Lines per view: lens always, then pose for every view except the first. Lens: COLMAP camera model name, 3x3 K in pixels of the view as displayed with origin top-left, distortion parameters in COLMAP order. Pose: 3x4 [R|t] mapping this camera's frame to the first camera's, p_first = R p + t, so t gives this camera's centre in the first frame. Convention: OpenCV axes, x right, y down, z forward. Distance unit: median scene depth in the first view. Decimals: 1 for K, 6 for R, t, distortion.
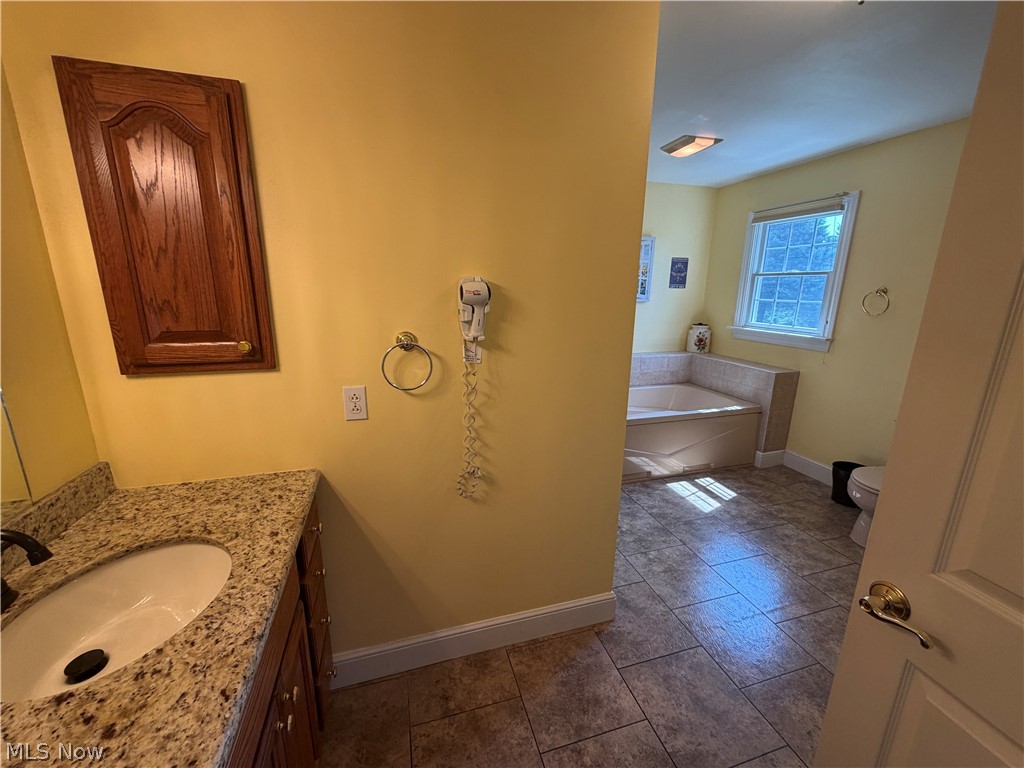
lens RADIAL K [[406.9, 0, 509.2], [0, 406.9, 382.5], [0, 0, 1]] dist [-0.004014, 0.000152]
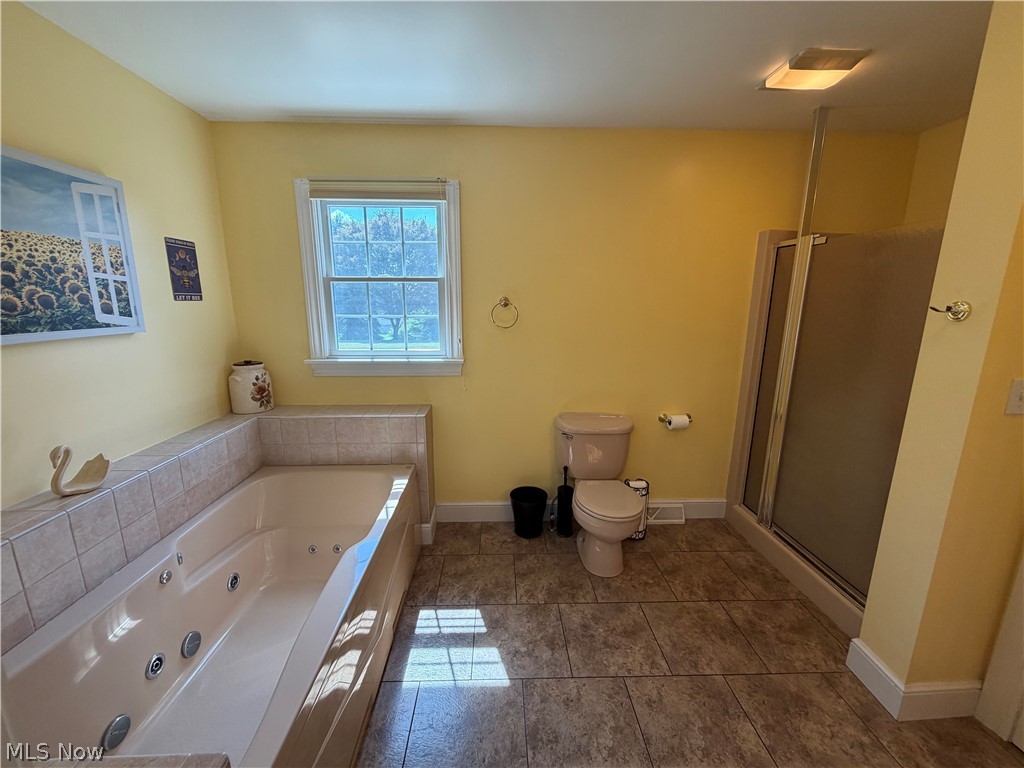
lens RADIAL K [[406.9, 0, 510.3], [0, 406.9, 386.6], [0, 0, 1]] dist [-0.004014, 0.000152]
pose [[0.251577, -0.209557, 0.944878, 0.016788], [0.221265, 0.962876, 0.154636, -0.124769], [-0.942205, 0.170166, 0.288605, 0.521916]]
